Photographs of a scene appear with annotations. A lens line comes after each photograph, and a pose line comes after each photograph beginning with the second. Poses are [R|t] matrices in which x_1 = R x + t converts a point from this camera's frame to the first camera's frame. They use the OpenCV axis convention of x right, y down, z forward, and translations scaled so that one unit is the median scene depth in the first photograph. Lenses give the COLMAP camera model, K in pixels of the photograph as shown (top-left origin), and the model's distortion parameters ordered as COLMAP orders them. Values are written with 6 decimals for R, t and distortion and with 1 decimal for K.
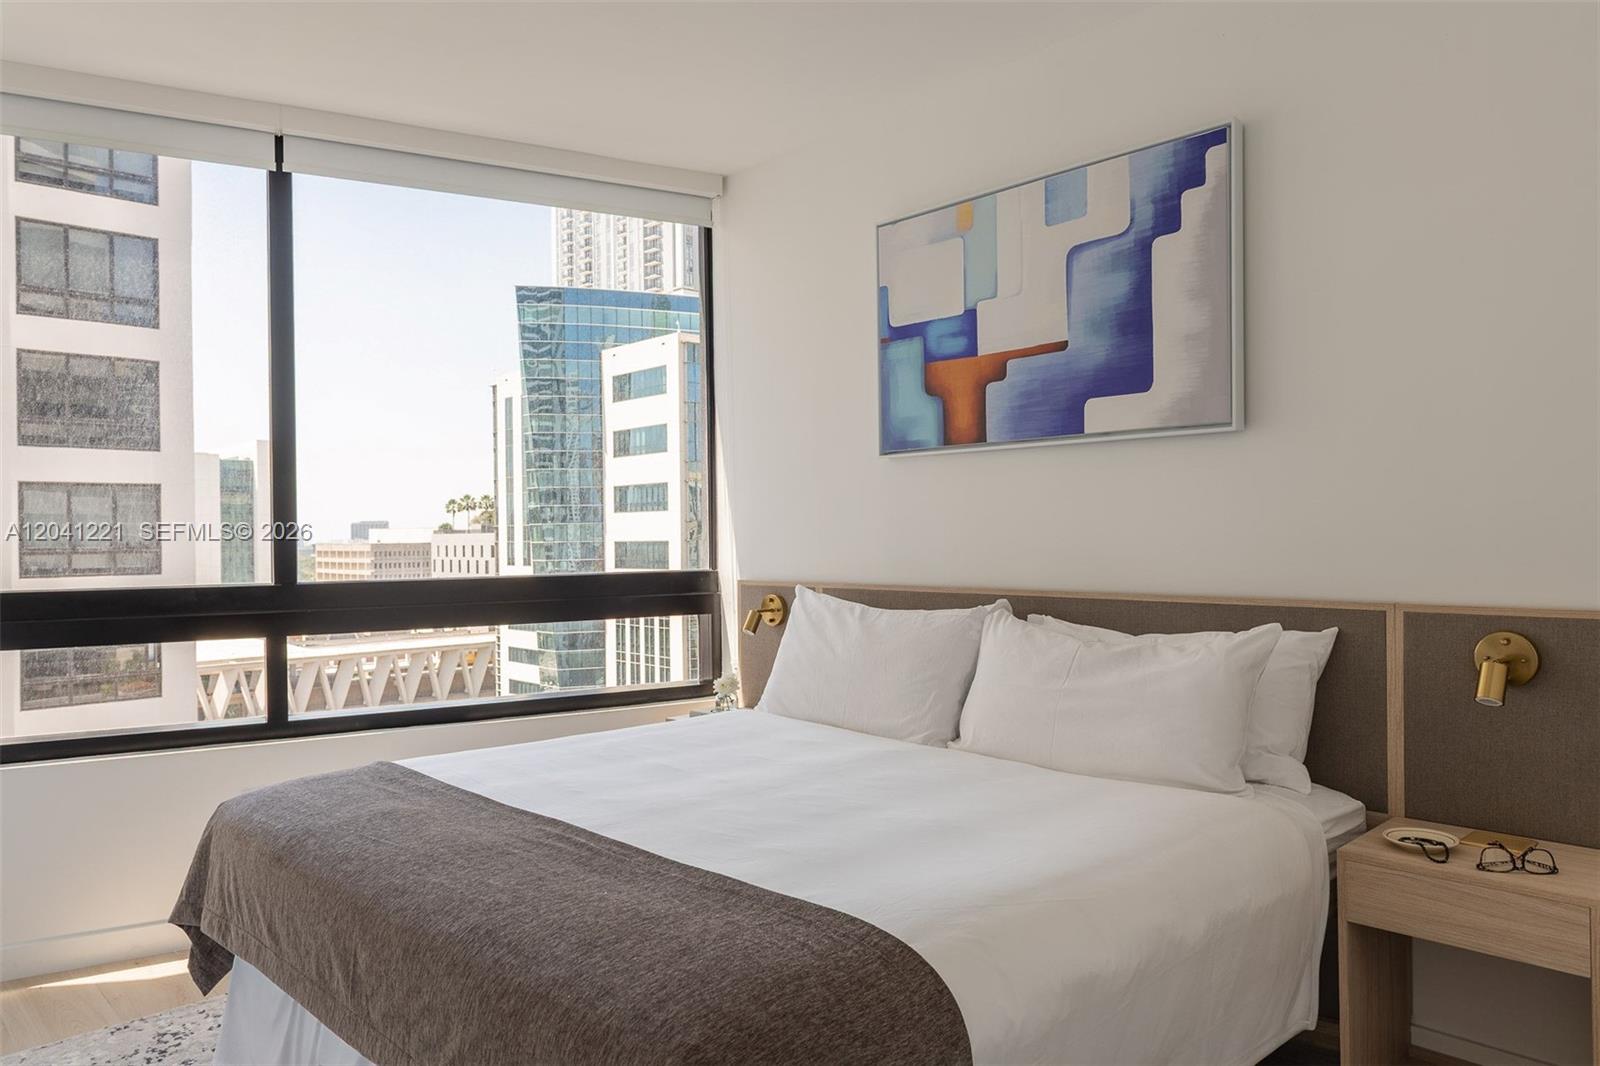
lens RADIAL K [[1104.6, 0, 800.3], [0, 1104.6, 540.1], [0, 0, 1]] dist [-0.003080, -0.001922]
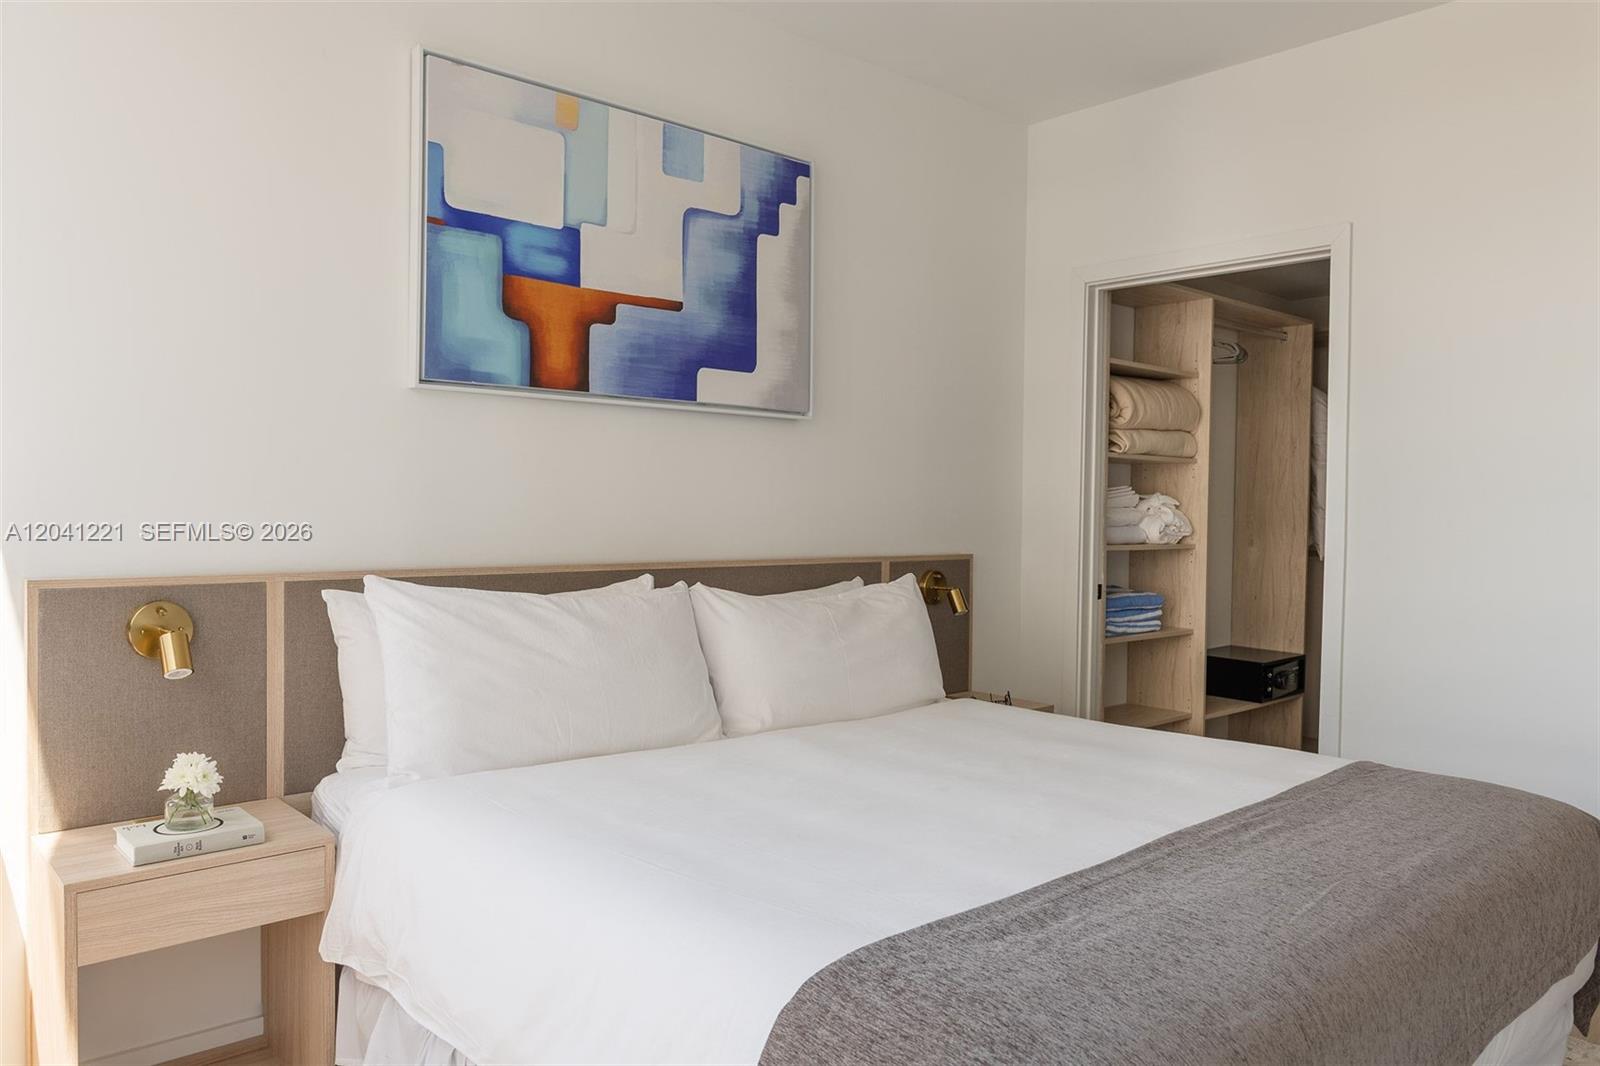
lens RADIAL K [[1168.2, 0, 800.4], [0, 1168.2, 527.6], [0, 0, 1]] dist [-0.008633, -0.003947]
pose [[-0.005537, -0.008414, 0.999949, -0.754924], [-0.010795, 0.999907, 0.008354, 0.006428], [-0.999926, -0.010748, -0.005628, 0.869815]]
